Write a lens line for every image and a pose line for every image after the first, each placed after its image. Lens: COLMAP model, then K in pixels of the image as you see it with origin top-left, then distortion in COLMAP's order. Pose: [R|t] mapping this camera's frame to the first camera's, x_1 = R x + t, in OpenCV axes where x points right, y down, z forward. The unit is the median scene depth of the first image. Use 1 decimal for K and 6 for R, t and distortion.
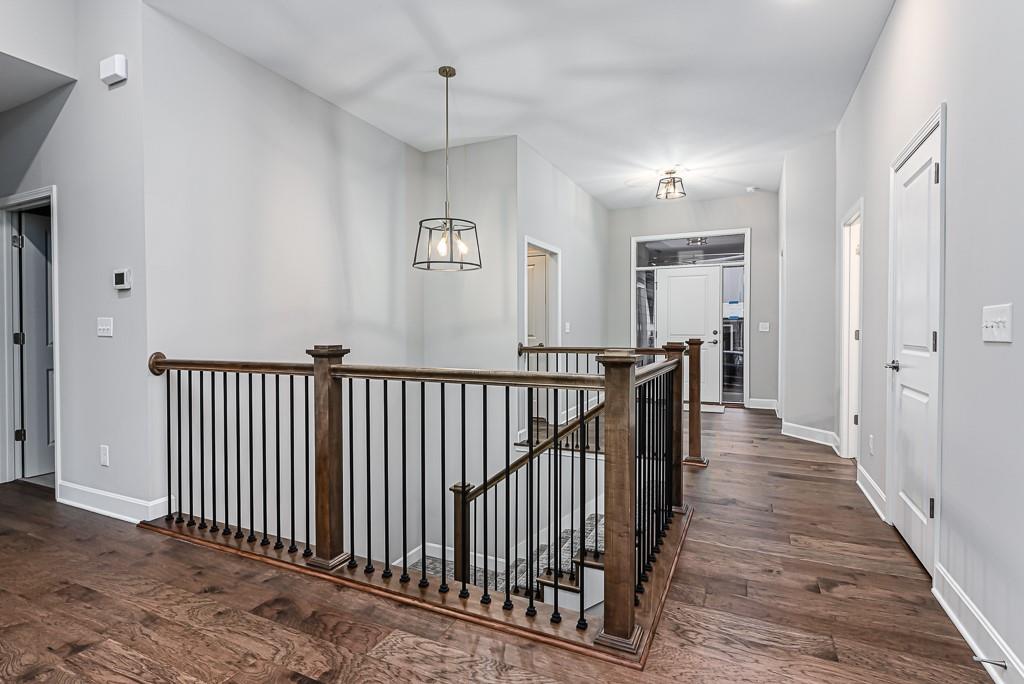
lens RADIAL K [[498.2, 0, 512.4], [0, 498.2, 338.7], [0, 0, 1]] dist [-0.001455, -0.000280]
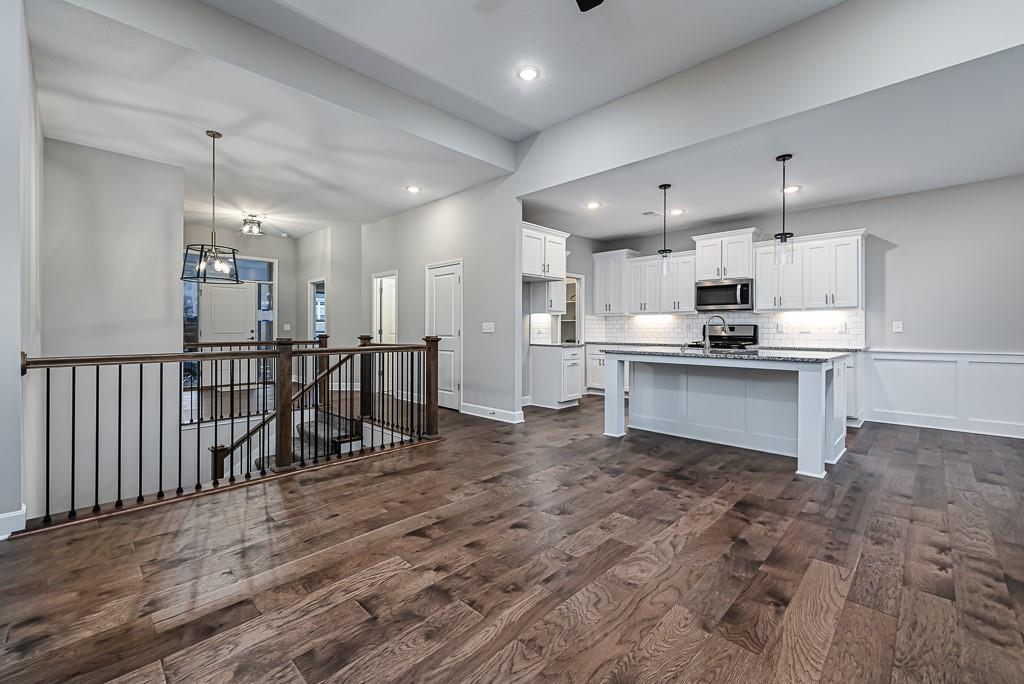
lens RADIAL K [[428.0, 0, 515.9], [0, 428.0, 334.0], [0, 0, 1]] dist [0.001414, 0.000229]
pose [[0.315588, -0.005404, 0.948881, -1.013476], [0.010062, 0.999947, 0.002348, 0.001020], [-0.948843, 0.008807, 0.315626, -0.128058]]
